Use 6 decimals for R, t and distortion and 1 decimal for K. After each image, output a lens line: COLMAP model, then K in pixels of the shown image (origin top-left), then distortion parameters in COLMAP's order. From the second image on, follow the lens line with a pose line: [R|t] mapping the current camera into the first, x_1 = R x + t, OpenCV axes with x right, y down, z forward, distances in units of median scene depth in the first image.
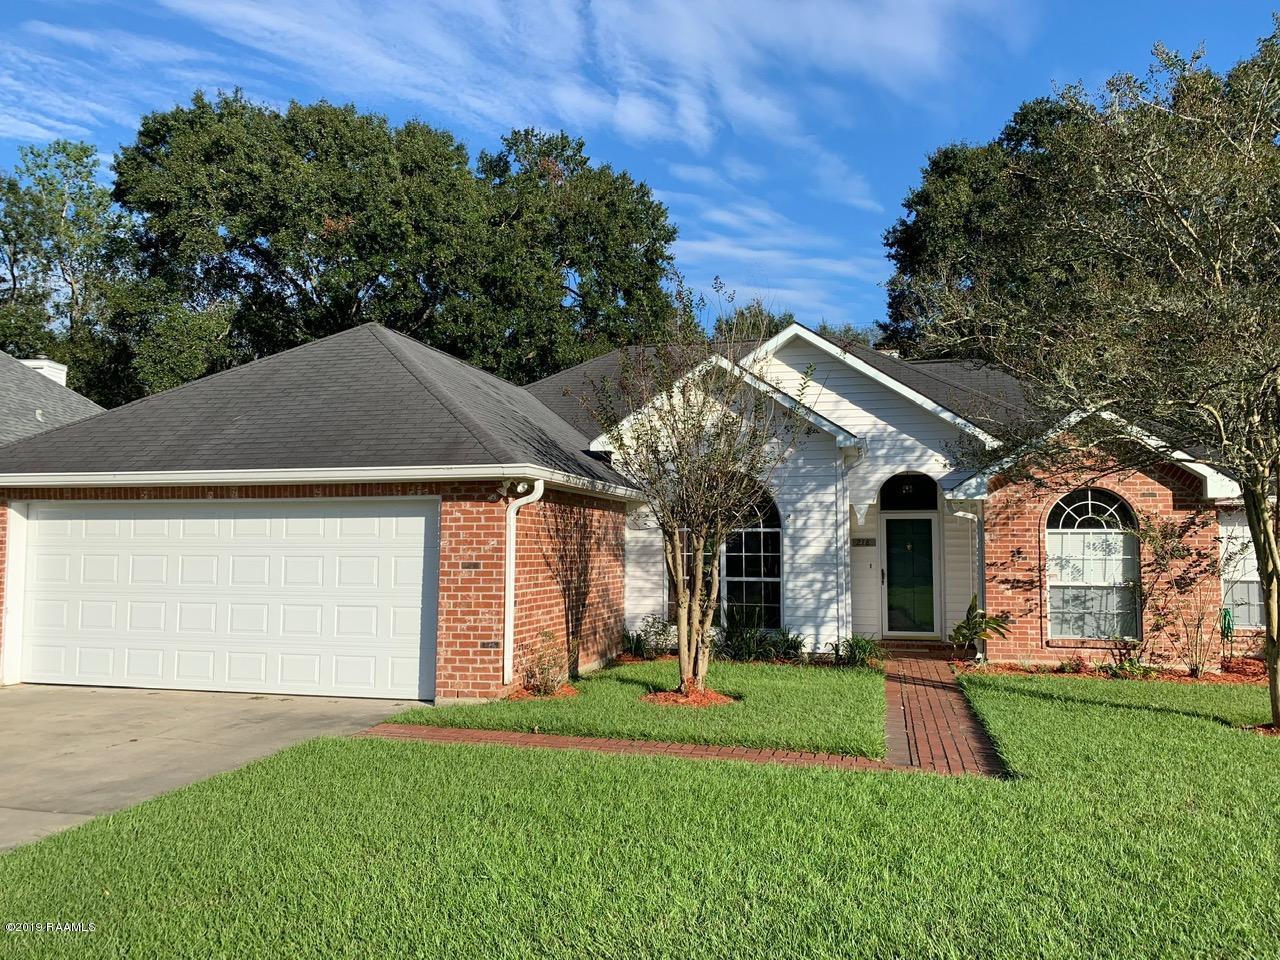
lens RADIAL K [[972.8, 0, 640.0], [0, 972.8, 480.0], [0, 0, 1]] dist [0.045318, -0.066133]
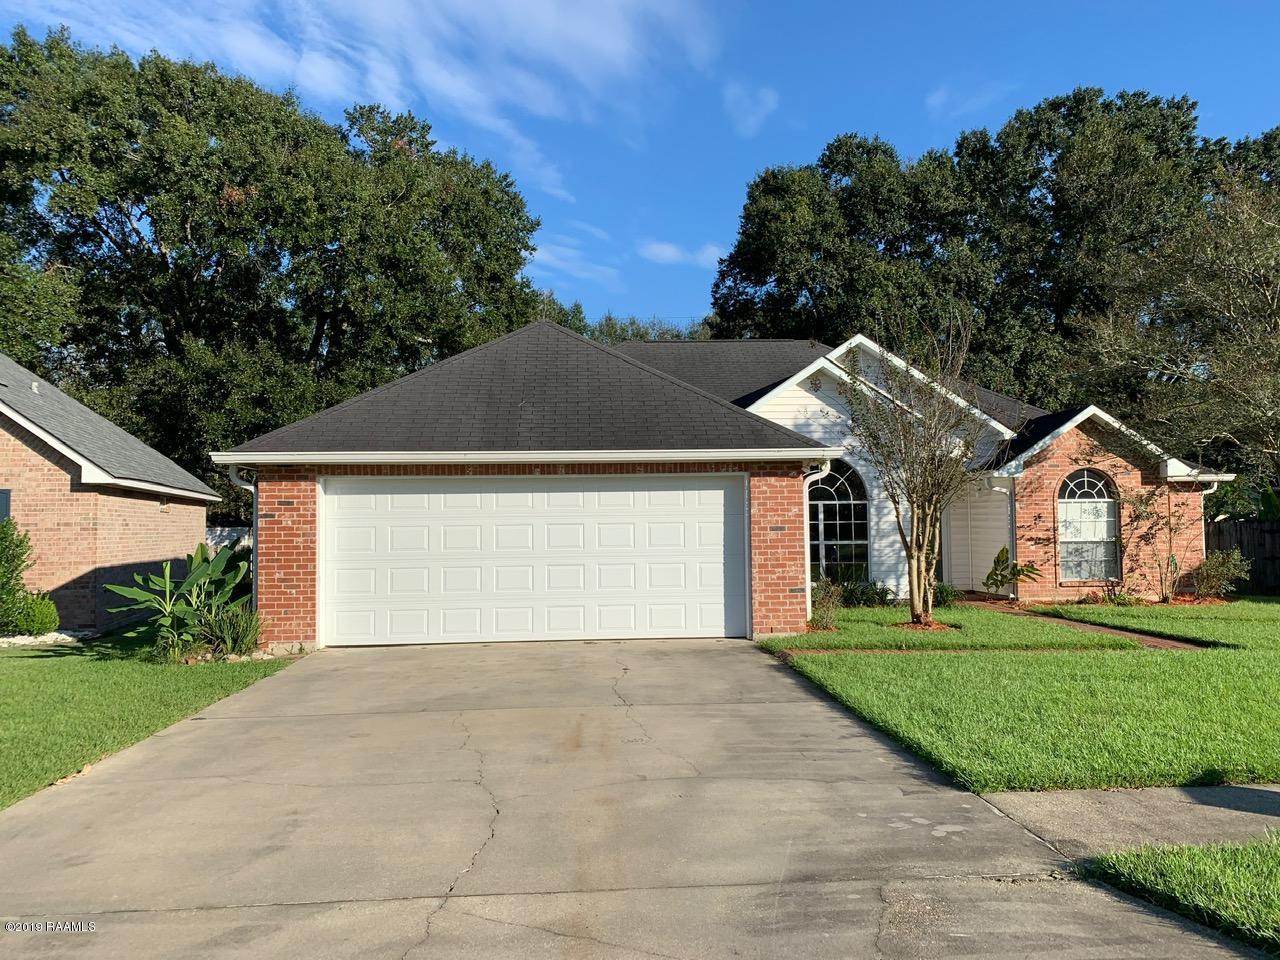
lens RADIAL K [[972.8, 0, 640.0], [0, 972.8, 480.0], [0, 0, 1]] dist [0.045318, -0.066133]
pose [[0.953557, 0.000412, 0.301212, -0.539304], [-0.005875, 0.999834, 0.017233, 0.003839], [-0.301155, -0.018202, 0.953401, -0.105405]]
